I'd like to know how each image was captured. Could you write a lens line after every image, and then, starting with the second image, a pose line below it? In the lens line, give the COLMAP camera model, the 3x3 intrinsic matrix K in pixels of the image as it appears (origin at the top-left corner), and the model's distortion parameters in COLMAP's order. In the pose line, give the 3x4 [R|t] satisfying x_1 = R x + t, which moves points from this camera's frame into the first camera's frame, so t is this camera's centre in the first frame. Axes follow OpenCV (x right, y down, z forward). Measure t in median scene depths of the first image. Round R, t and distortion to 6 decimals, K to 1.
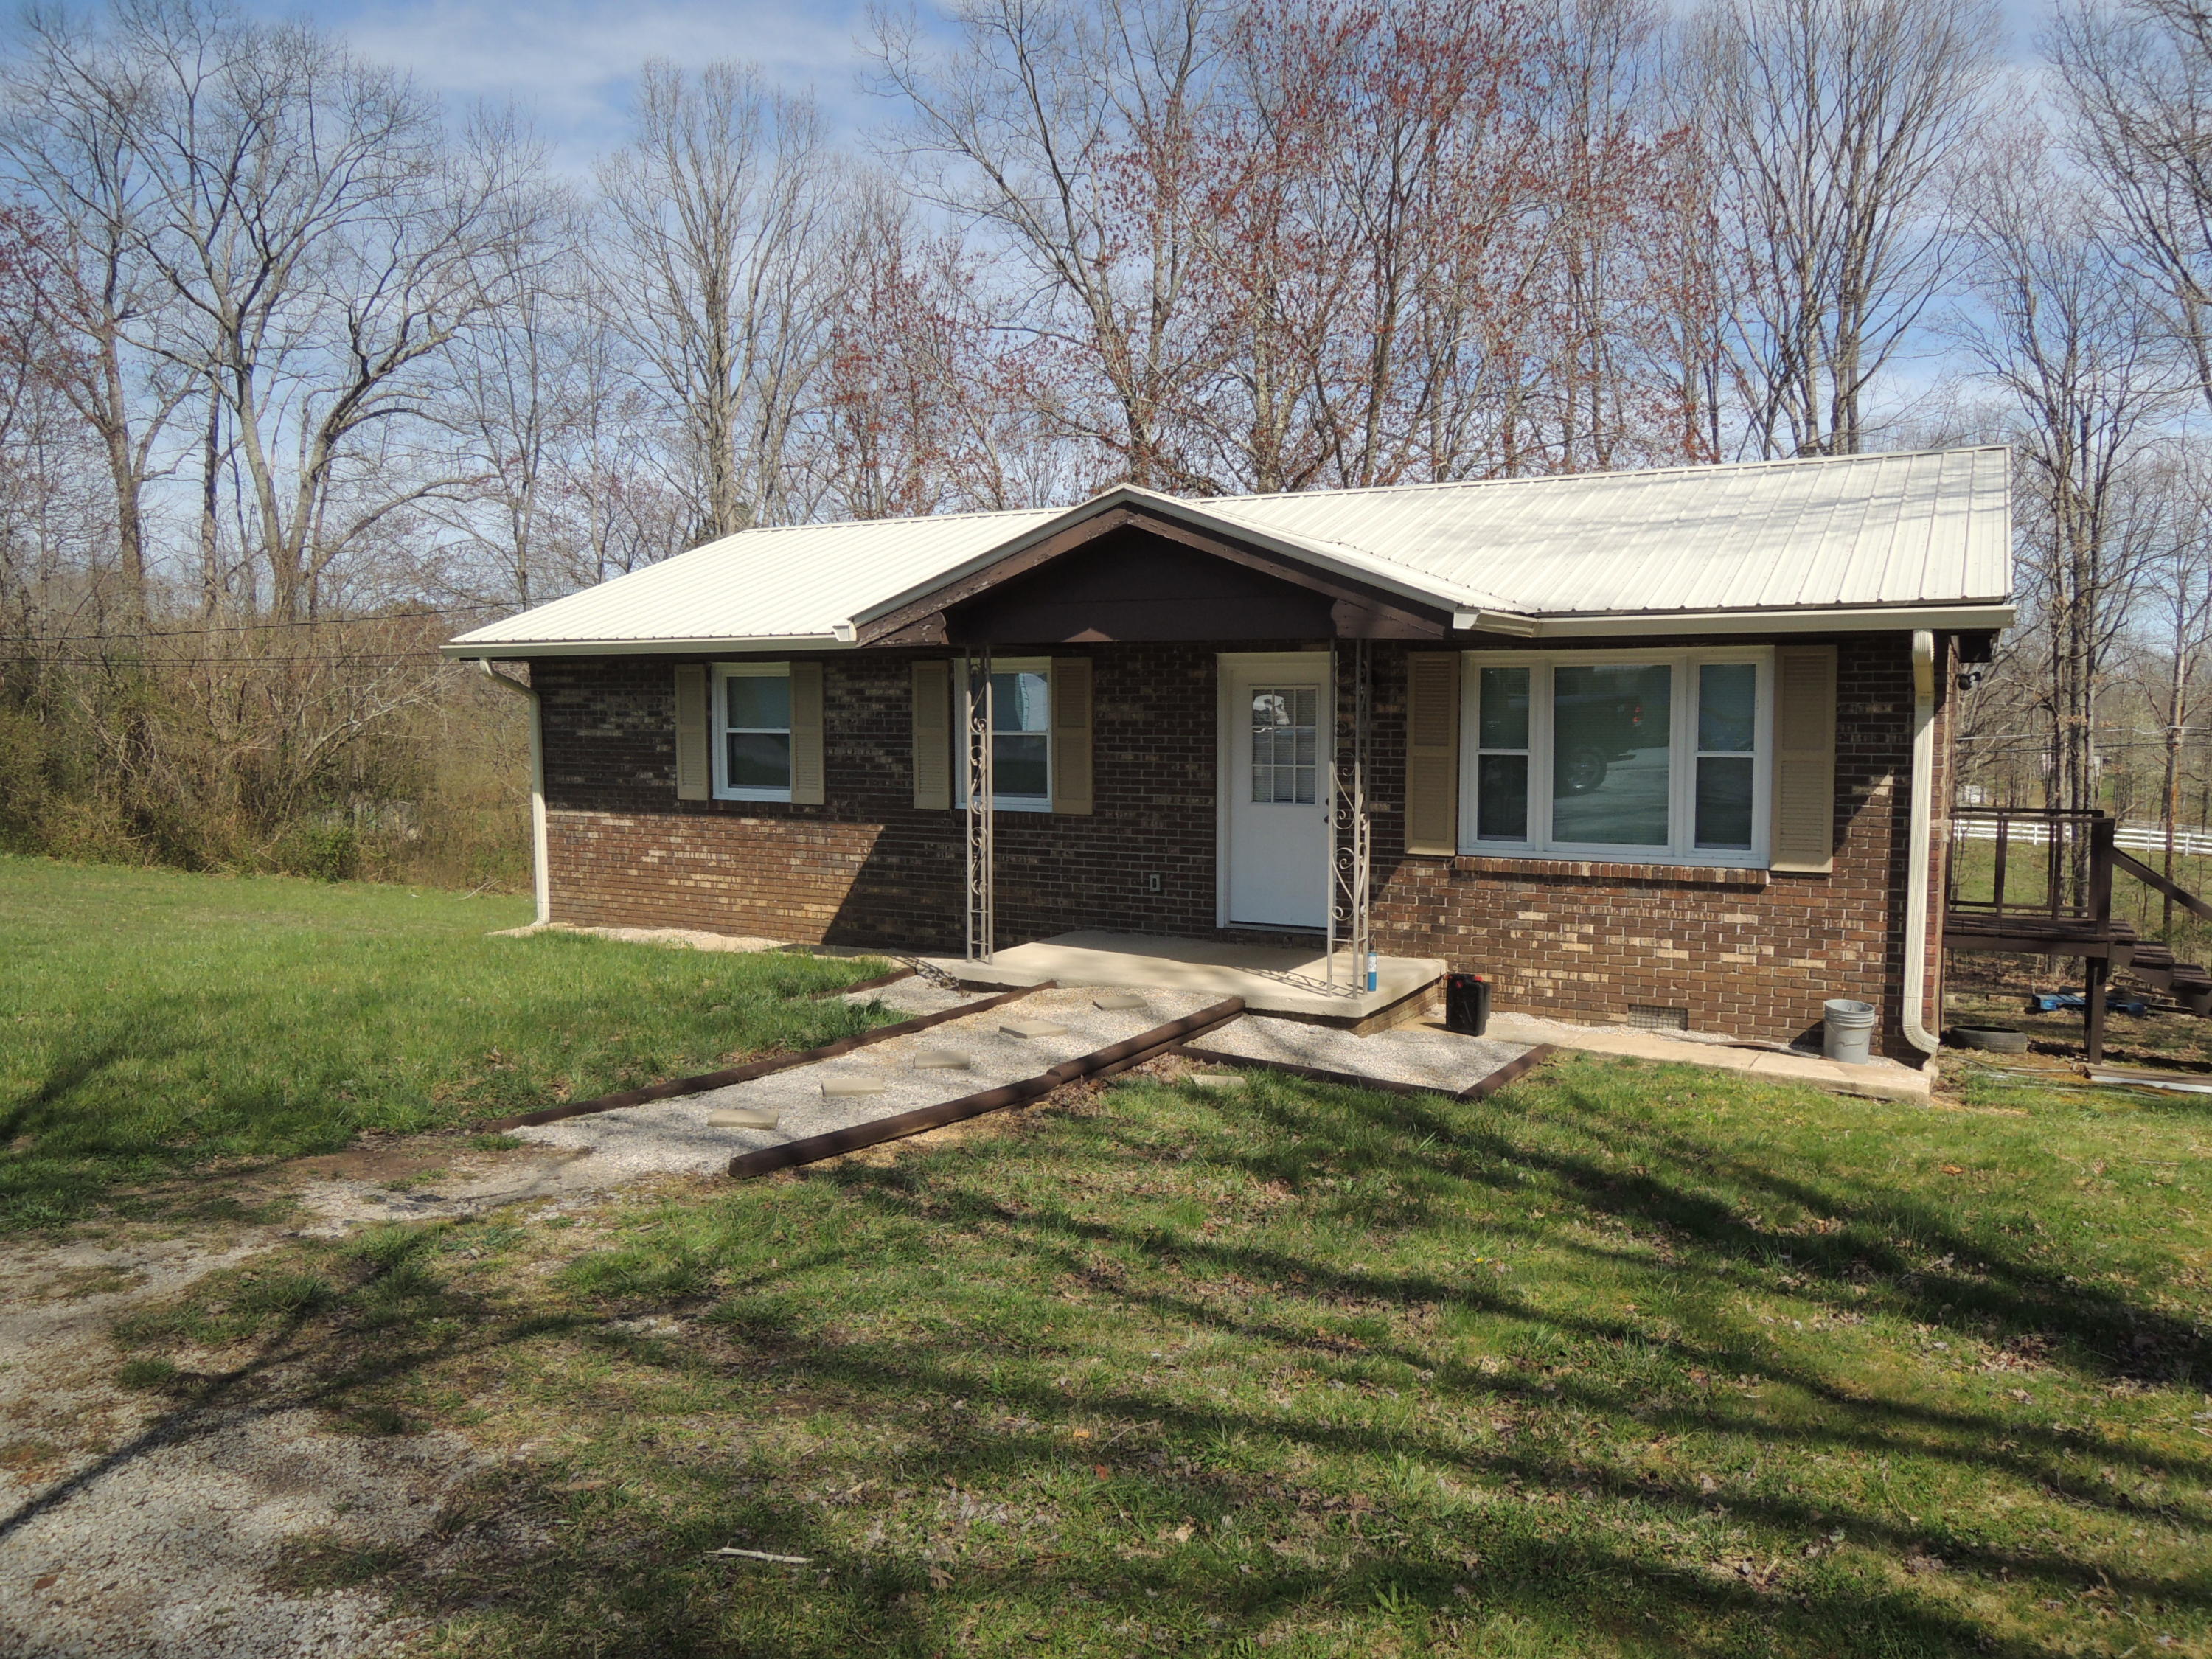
lens RADIAL K [[1562.5, 0, 1123.4], [0, 1562.5, 826.2], [0, 0, 1]] dist [-0.013866, -0.015520]
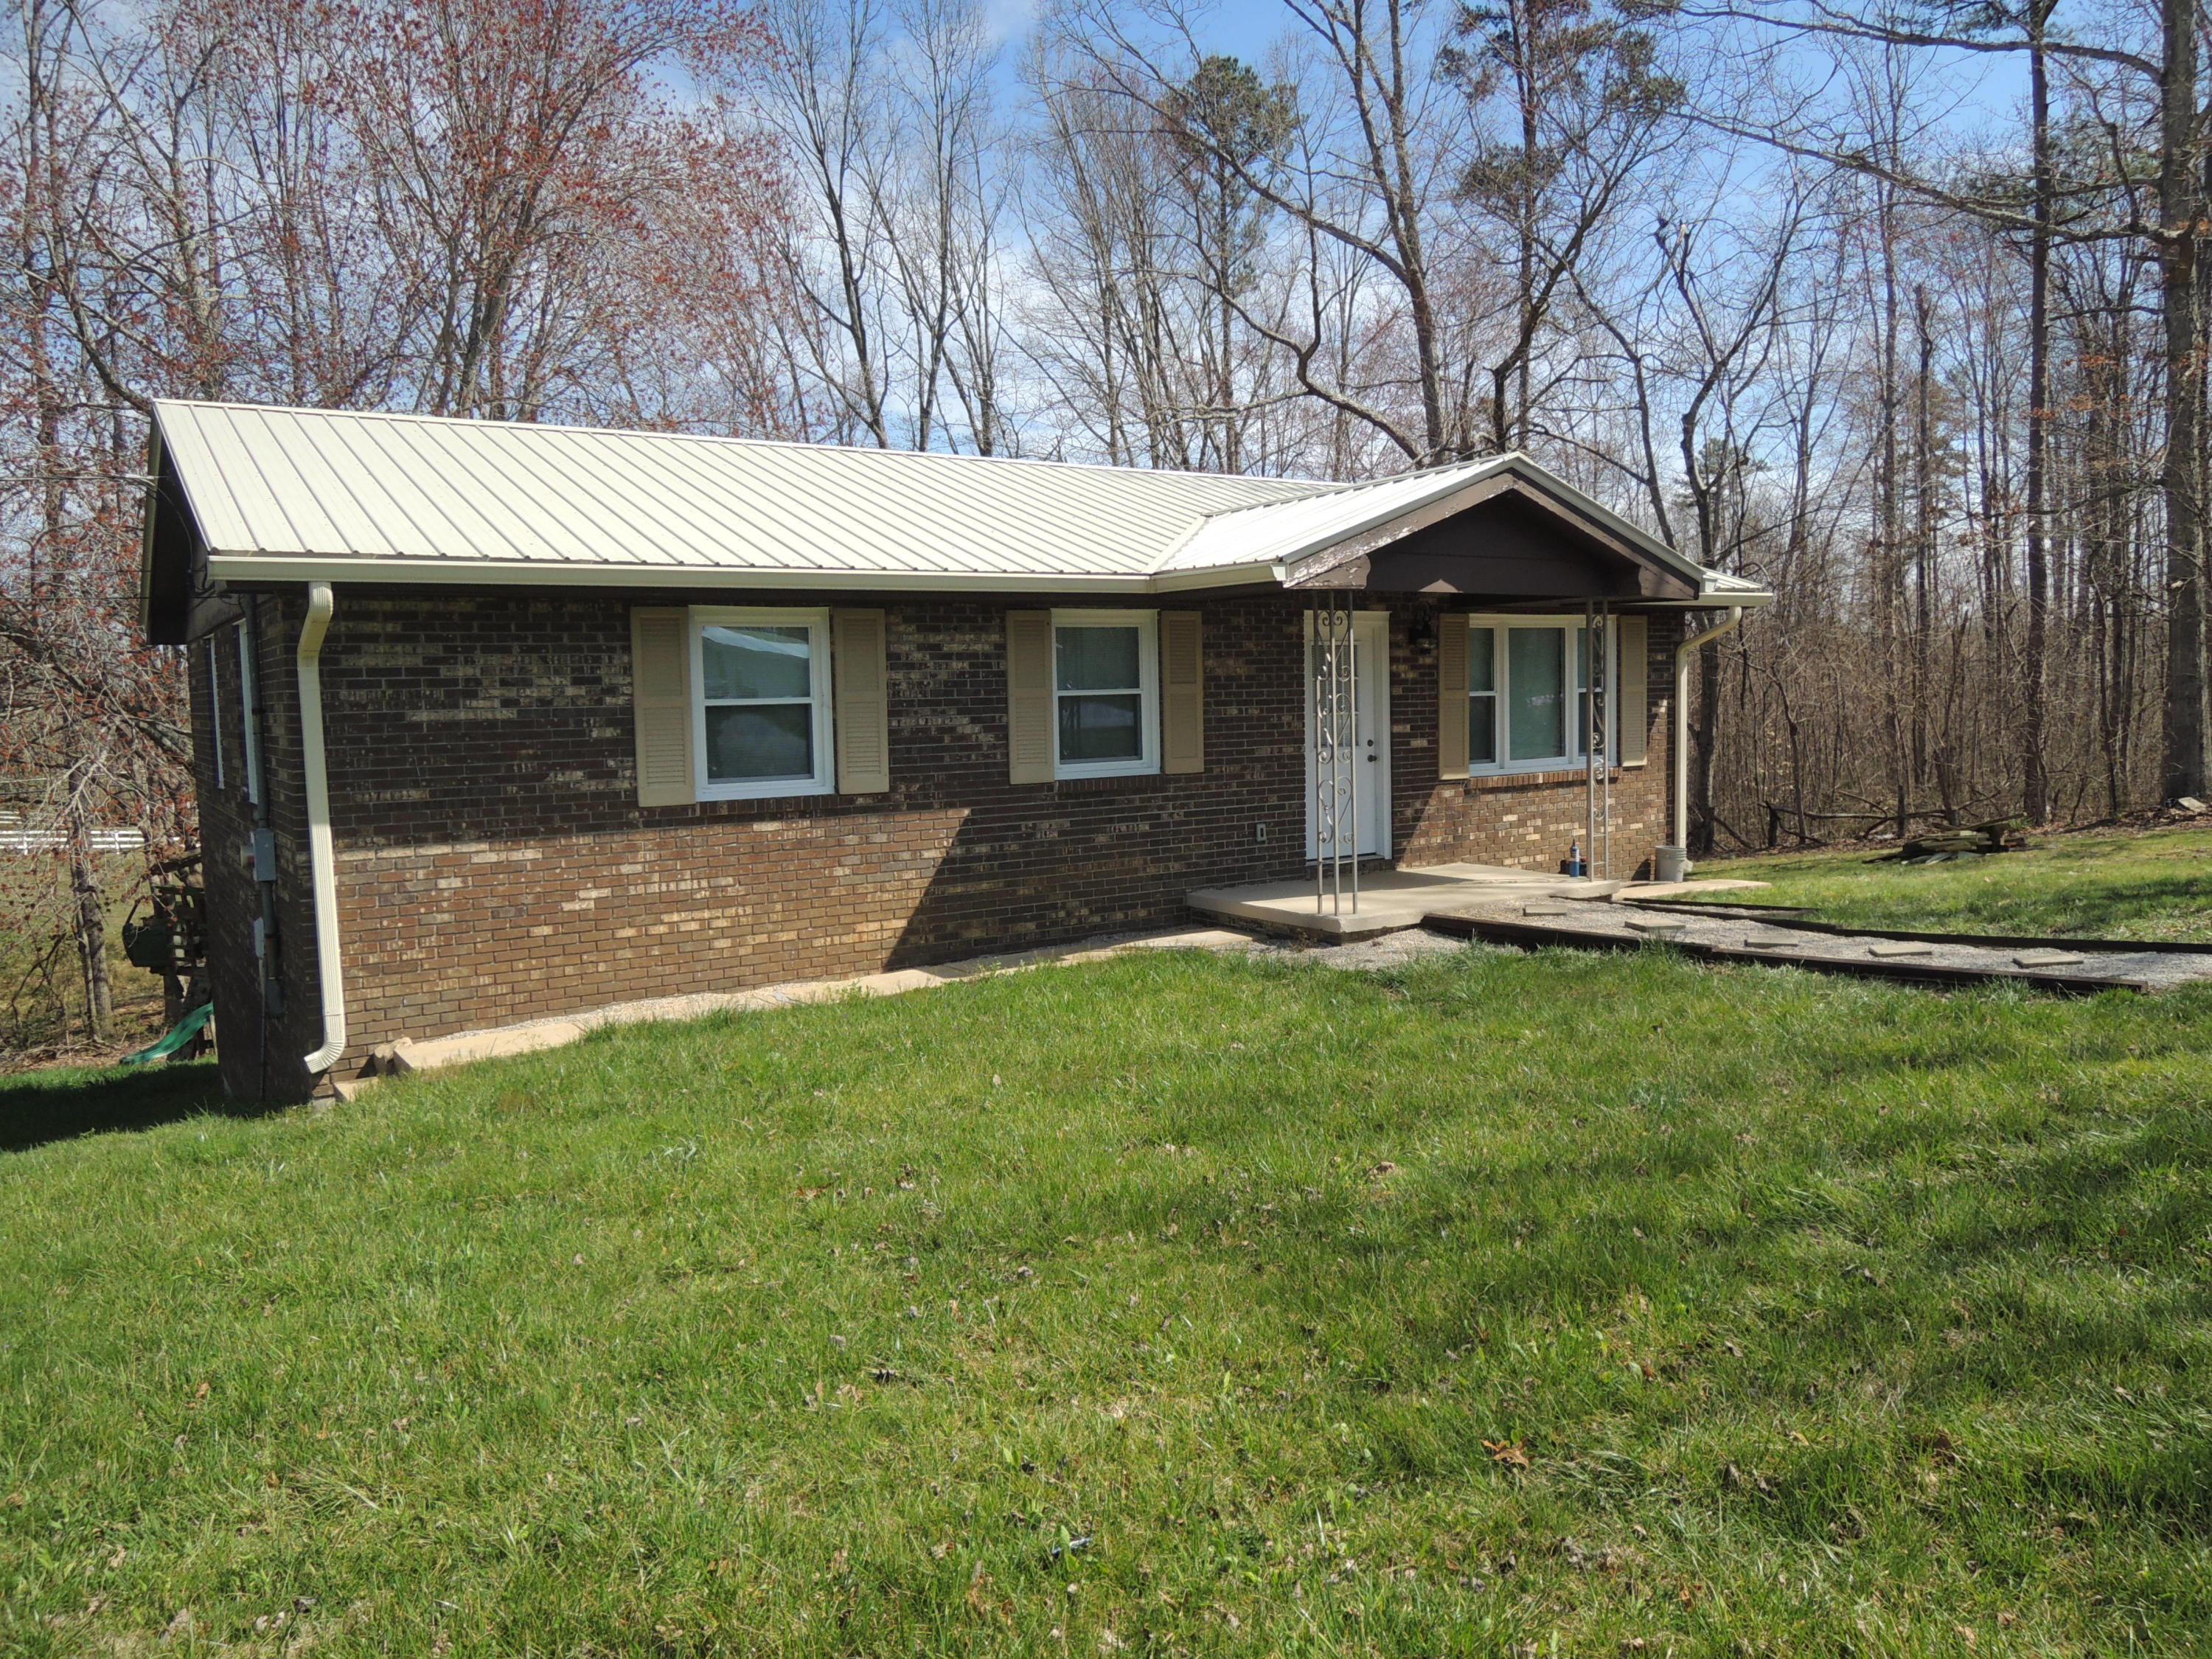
lens RADIAL K [[1559.5, 0, 1108.6], [0, 1559.5, 822.2], [0, 0, 1]] dist [-0.034145, -0.001265]
pose [[0.471209, -0.084206, 0.877993, -1.011916], [0.094070, 0.994553, 0.044899, -0.028376], [-0.876991, 0.061436, 0.476564, 0.653900]]
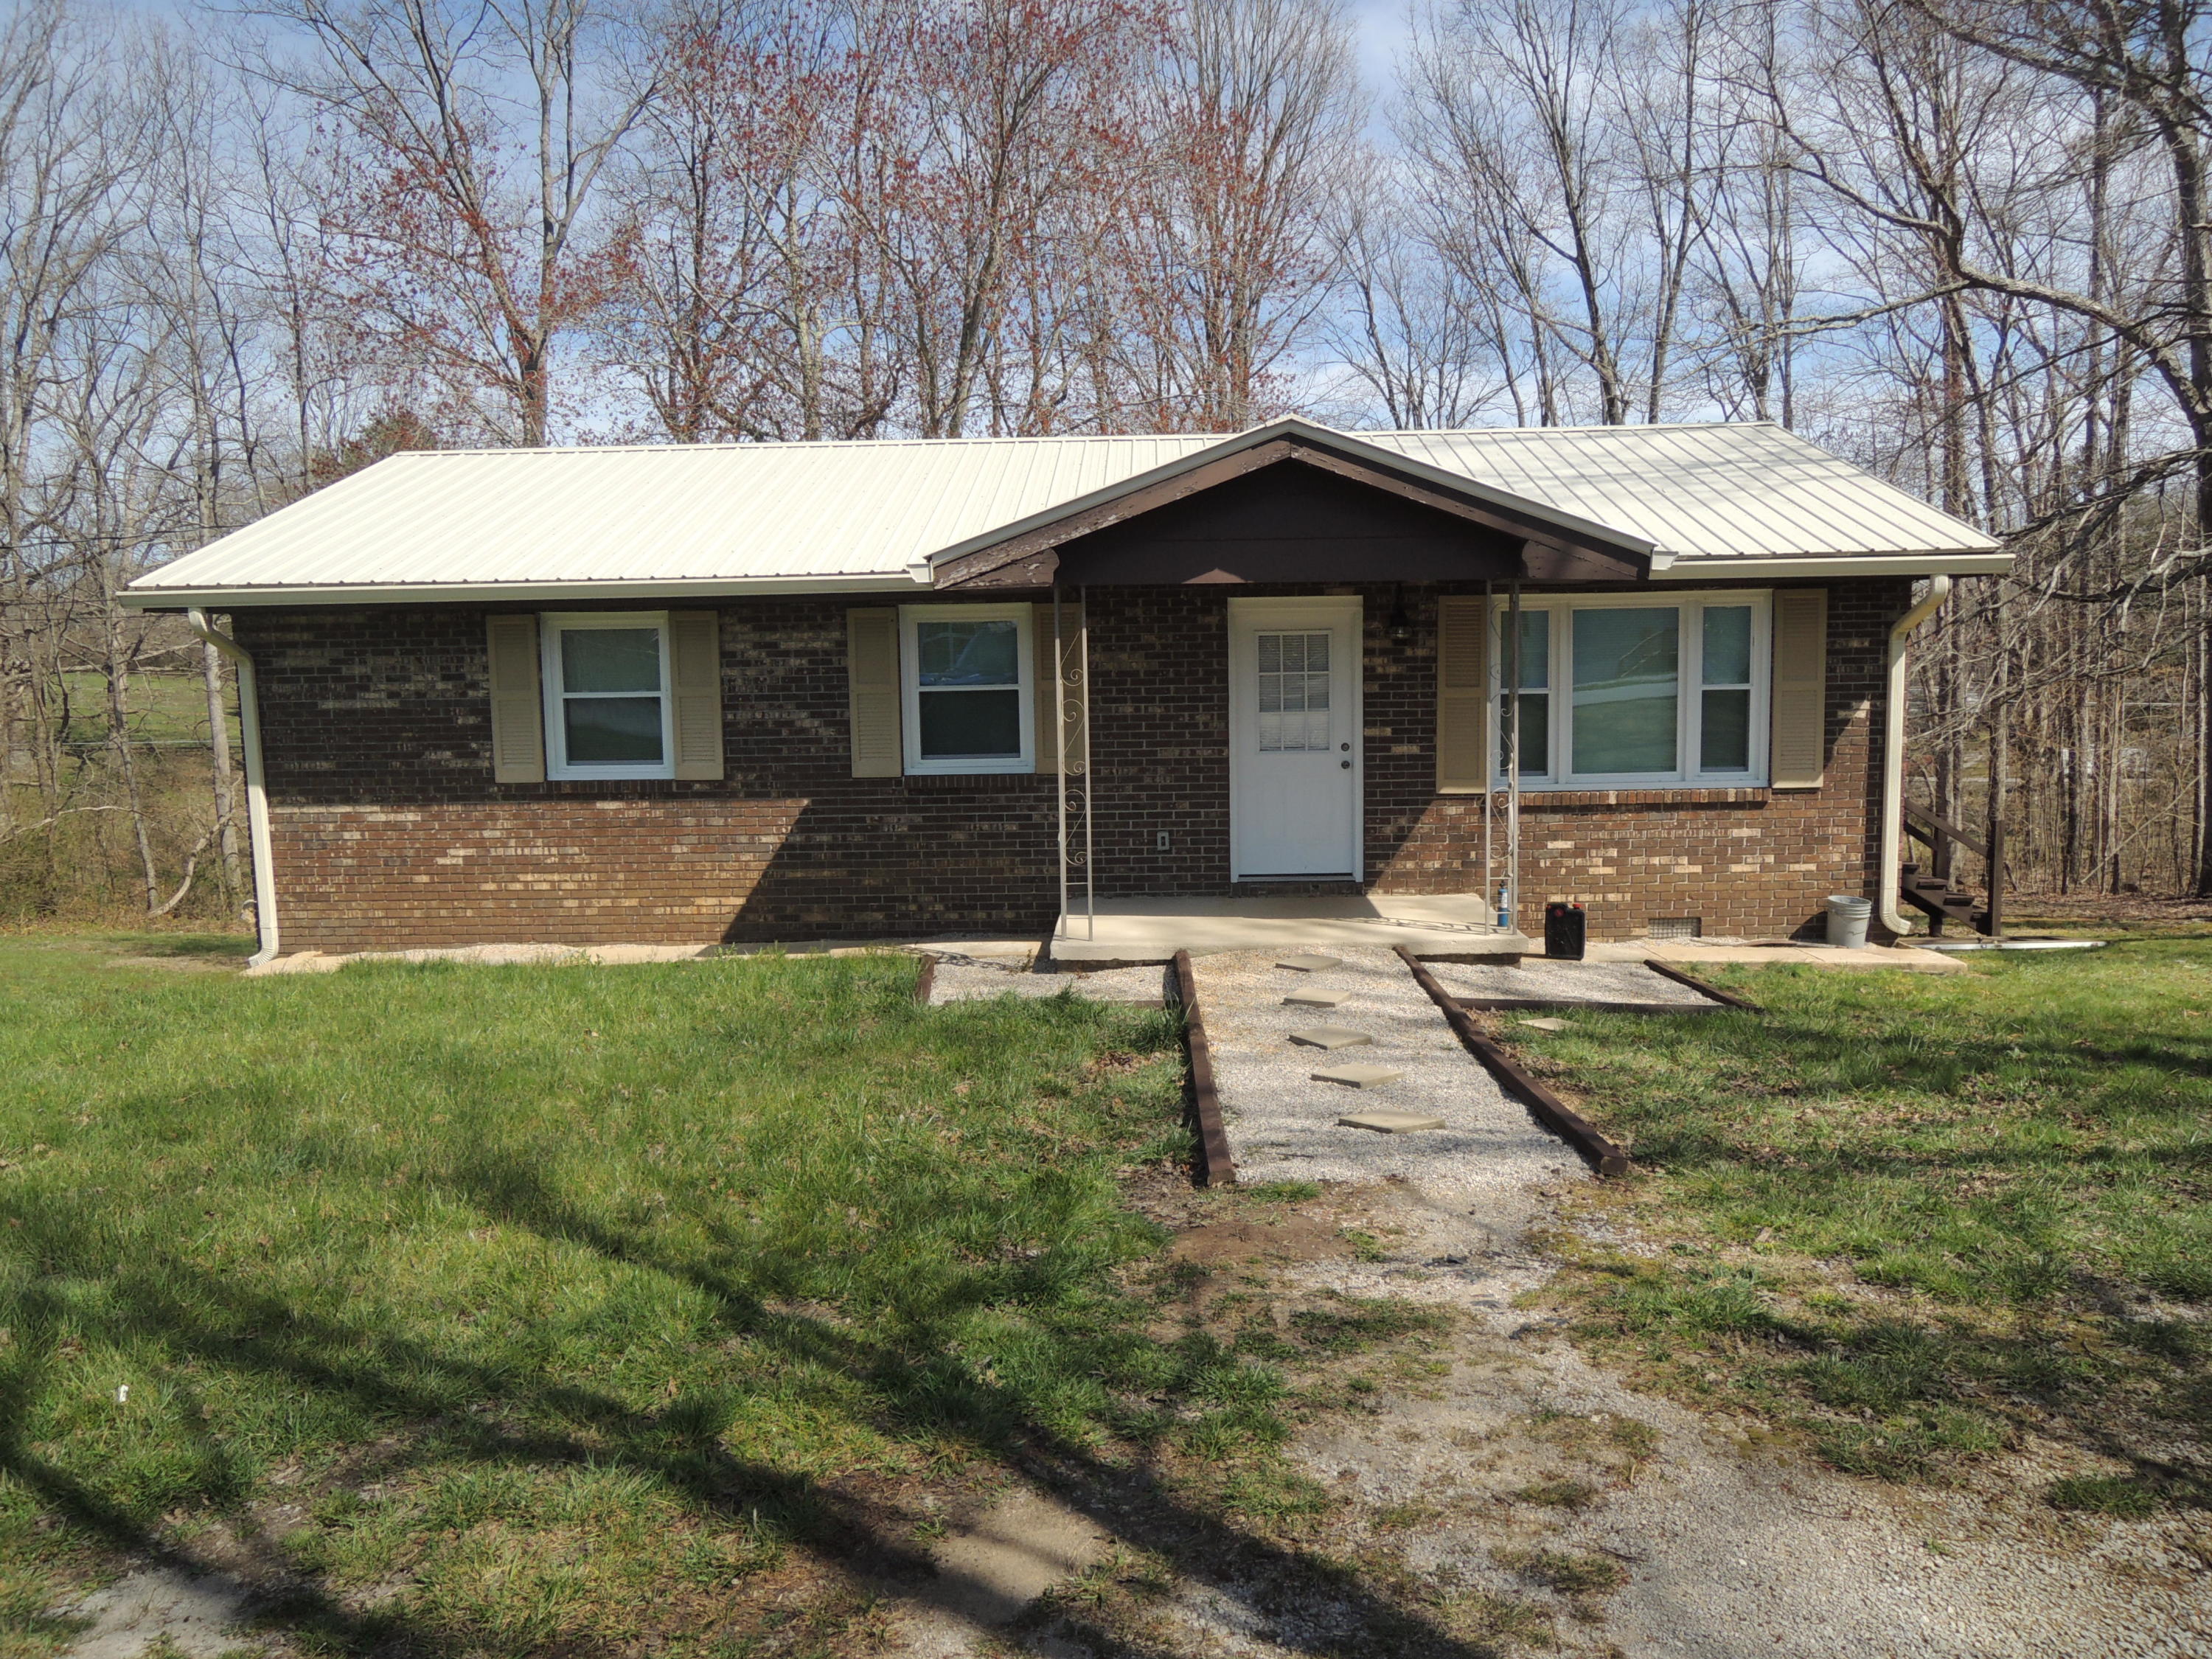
lens RADIAL K [[1562.5, 0, 1118.0], [0, 1562.5, 822.6], [0, 0, 1]] dist [-0.013866, -0.015520]
pose [[0.892346, -0.063532, 0.446857, -0.466721], [0.053061, 0.997945, 0.035924, -0.011436], [-0.448221, -0.008346, 0.893884, 0.179565]]
